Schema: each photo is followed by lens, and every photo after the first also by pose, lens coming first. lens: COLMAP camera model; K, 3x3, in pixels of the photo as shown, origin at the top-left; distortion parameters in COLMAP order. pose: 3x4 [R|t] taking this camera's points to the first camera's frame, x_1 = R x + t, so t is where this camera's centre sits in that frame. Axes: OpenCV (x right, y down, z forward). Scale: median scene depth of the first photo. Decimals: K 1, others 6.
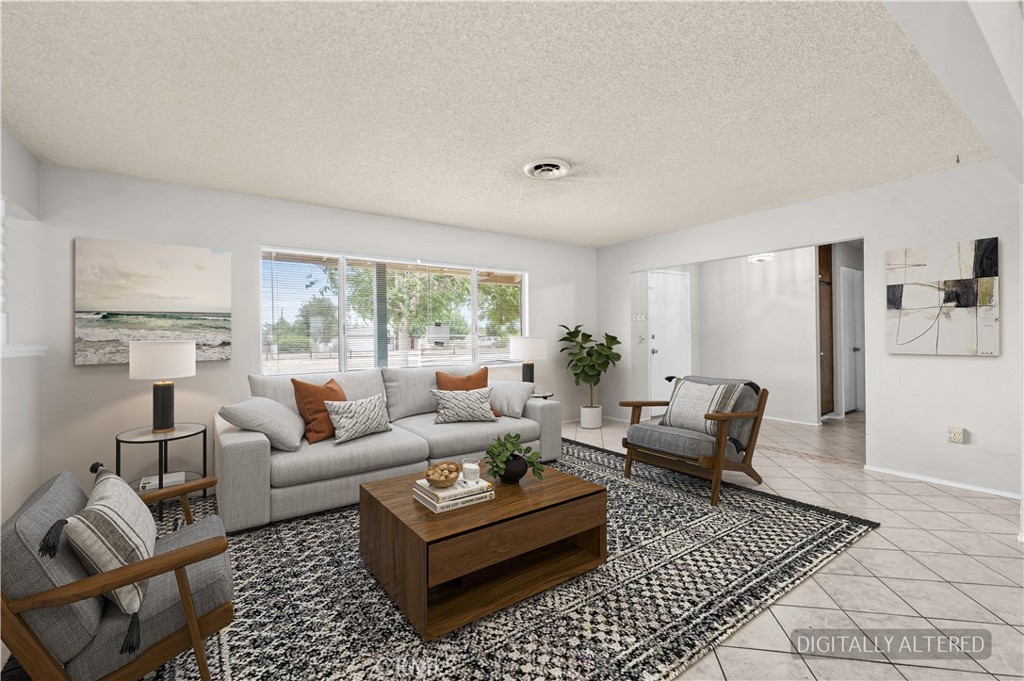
lens RADIAL K [[433.7, 0, 516.0], [0, 433.7, 338.5], [0, 0, 1]] dist [-0.003178, -0.000199]
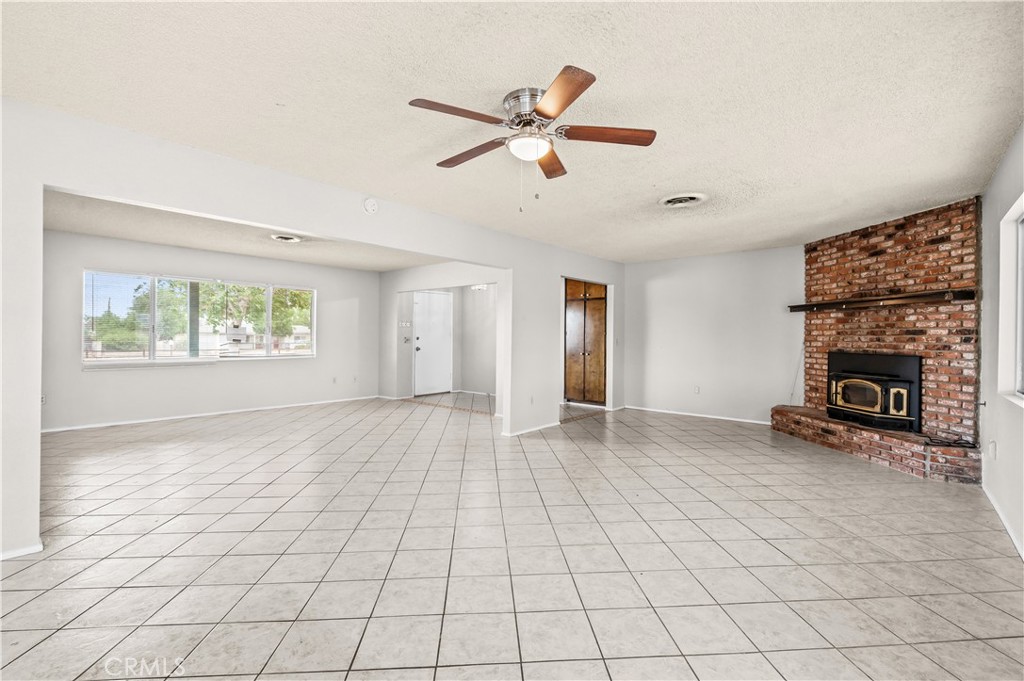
lens RADIAL K [[449.4, 0, 521.8], [0, 449.4, 337.8], [0, 0, 1]] dist [-0.013908, 0.000140]
pose [[0.968214, 0.014133, 0.249725, 0.257767], [-0.013517, 0.999900, -0.004179, -0.003564], [-0.249759, 0.000670, 0.968308, -0.447283]]
